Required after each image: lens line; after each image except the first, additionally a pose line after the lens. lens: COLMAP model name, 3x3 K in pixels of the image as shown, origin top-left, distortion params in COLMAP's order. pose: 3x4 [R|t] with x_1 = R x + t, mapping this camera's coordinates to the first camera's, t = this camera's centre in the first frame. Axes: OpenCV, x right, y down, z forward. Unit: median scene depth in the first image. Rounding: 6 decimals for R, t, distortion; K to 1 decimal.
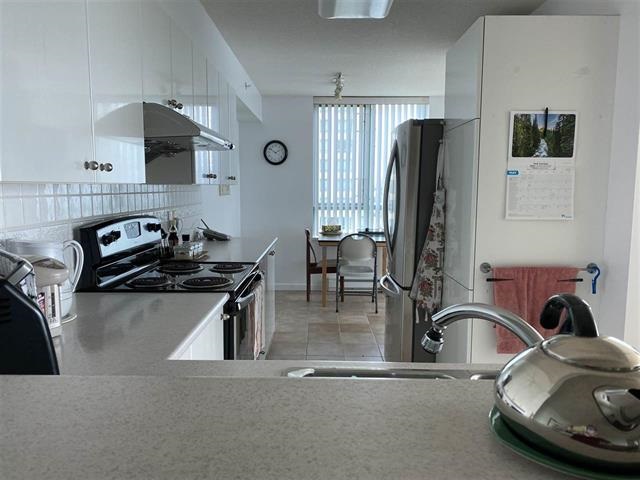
lens RADIAL K [[490.1, 0, 315.3], [0, 490.1, 239.4], [0, 0, 1]] dist [0.077451, -0.121549]
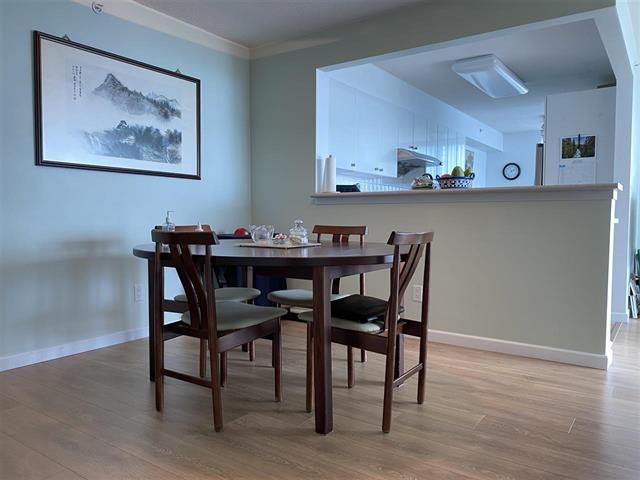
lens RADIAL K [[490.1, 0, 315.3], [0, 490.1, 239.4], [0, 0, 1]] dist [0.077451, -0.121549]
pose [[0.823601, 0.027726, -0.566492, 0.738410], [-0.067598, 0.996484, -0.049507, 0.347349], [0.563127, 0.079068, 0.822579, -1.280904]]
